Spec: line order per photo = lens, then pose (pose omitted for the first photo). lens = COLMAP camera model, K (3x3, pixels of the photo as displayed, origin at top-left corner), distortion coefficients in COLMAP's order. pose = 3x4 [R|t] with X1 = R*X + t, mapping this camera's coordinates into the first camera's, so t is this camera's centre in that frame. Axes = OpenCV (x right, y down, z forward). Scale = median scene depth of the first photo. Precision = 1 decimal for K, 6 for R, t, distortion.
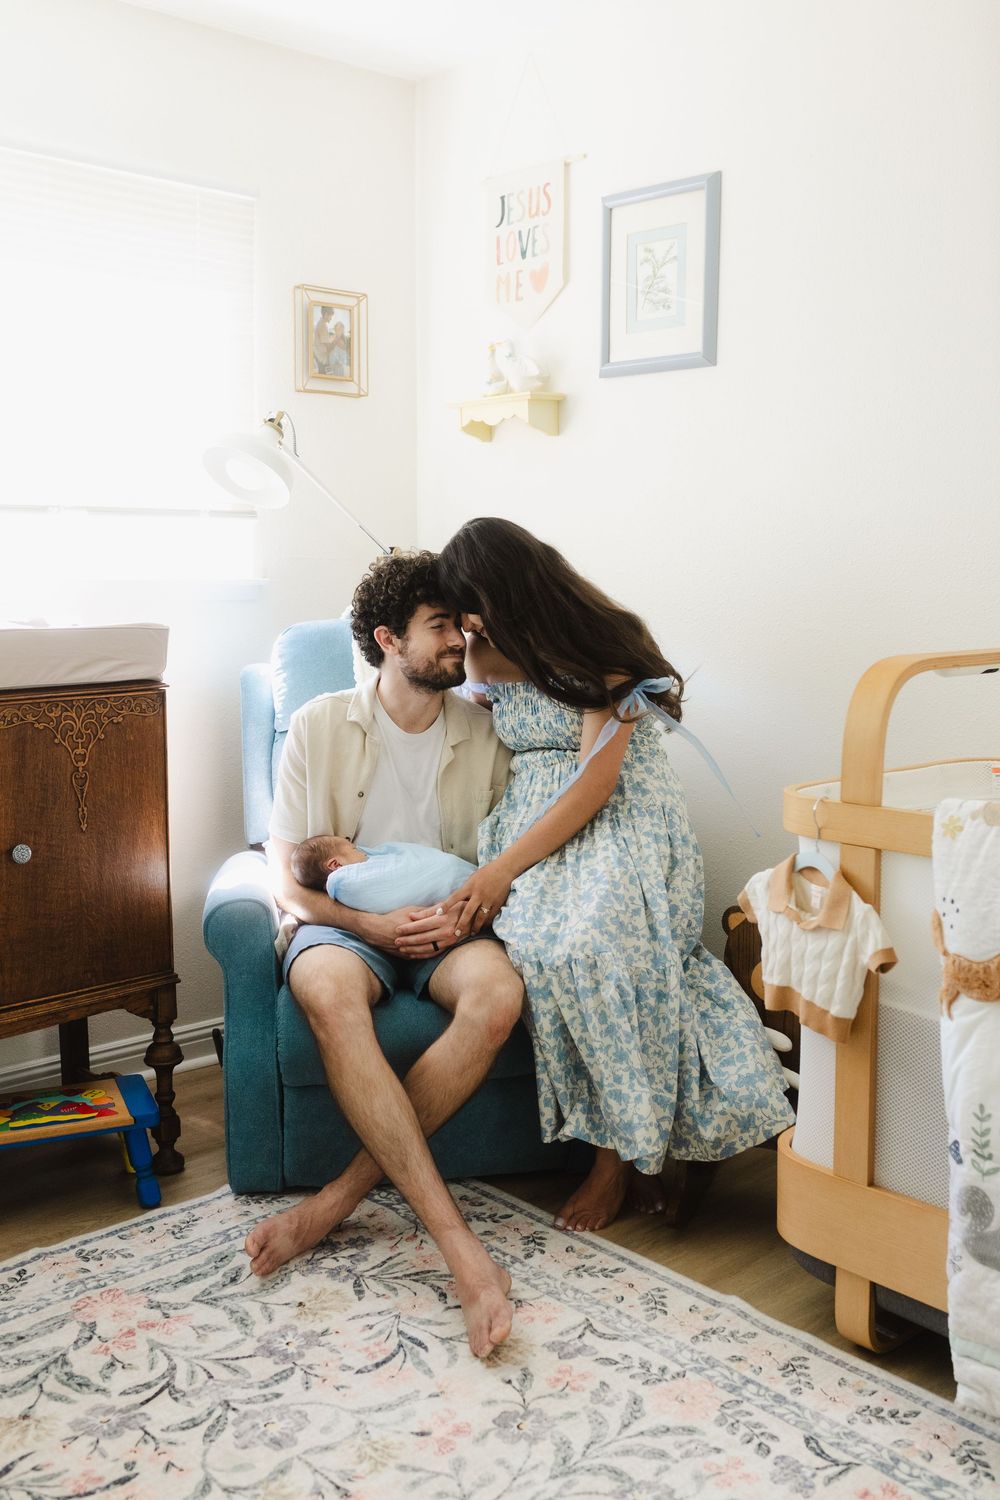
lens RADIAL K [[1477.4, 0, 493.8], [0, 1477.4, 740.7], [0, 0, 1]] dist [0.011940, 0.000000]
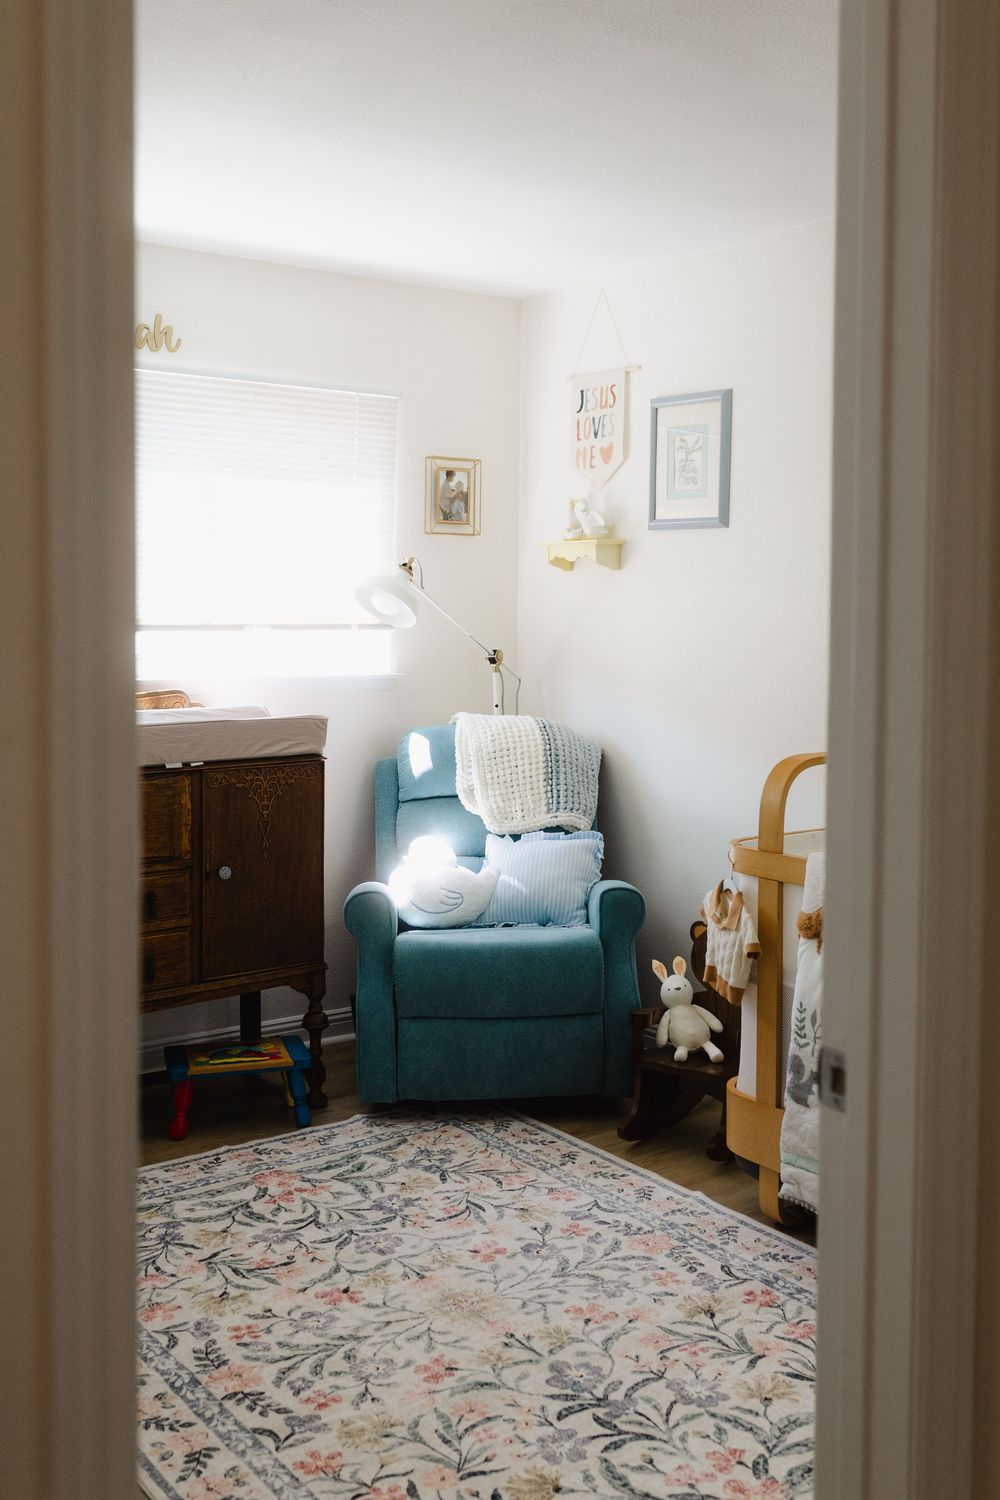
lens RADIAL K [[1526.4, 0, 500.3], [0, 1526.4, 679.7], [0, 0, 1]] dist [0.012896, 0.000000]
pose [[0.994848, 0.013473, -0.100474, 0.100771], [-0.020334, 0.997507, -0.067577, -0.017471], [0.099313, 0.069272, 0.992642, -0.483501]]
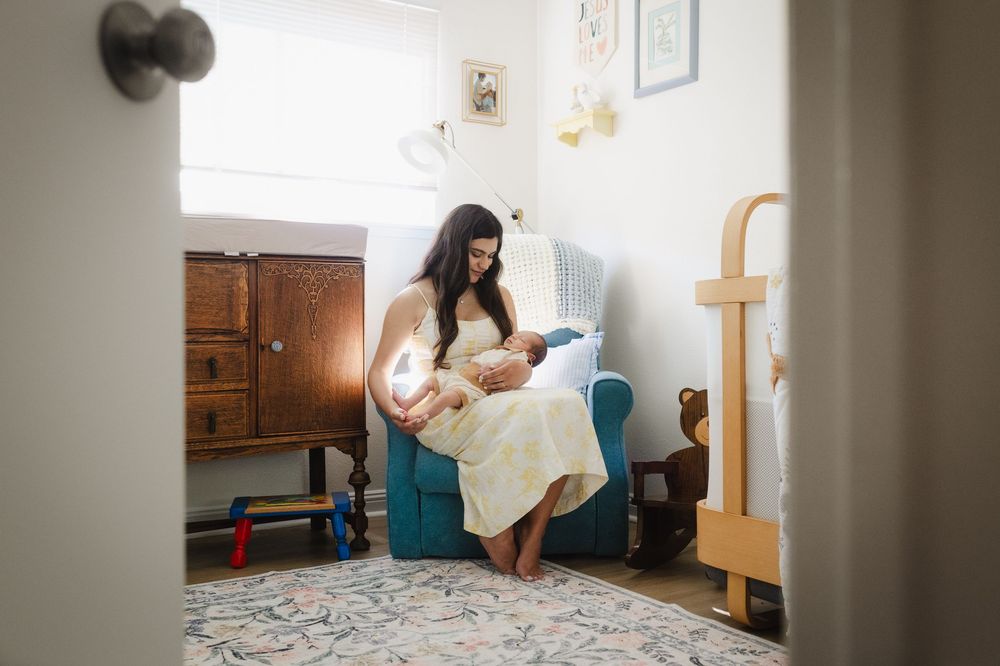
lens RADIAL K [[951.8, 0, 498.4], [0, 951.8, 334.8], [0, 0, 1]] dist [0.012884, 0.000000]
pose [[0.983519, -0.002465, -0.180790, 0.146403], [-0.018041, 0.993579, -0.111695, 0.184021], [0.179904, 0.113116, 0.977159, -0.066370]]
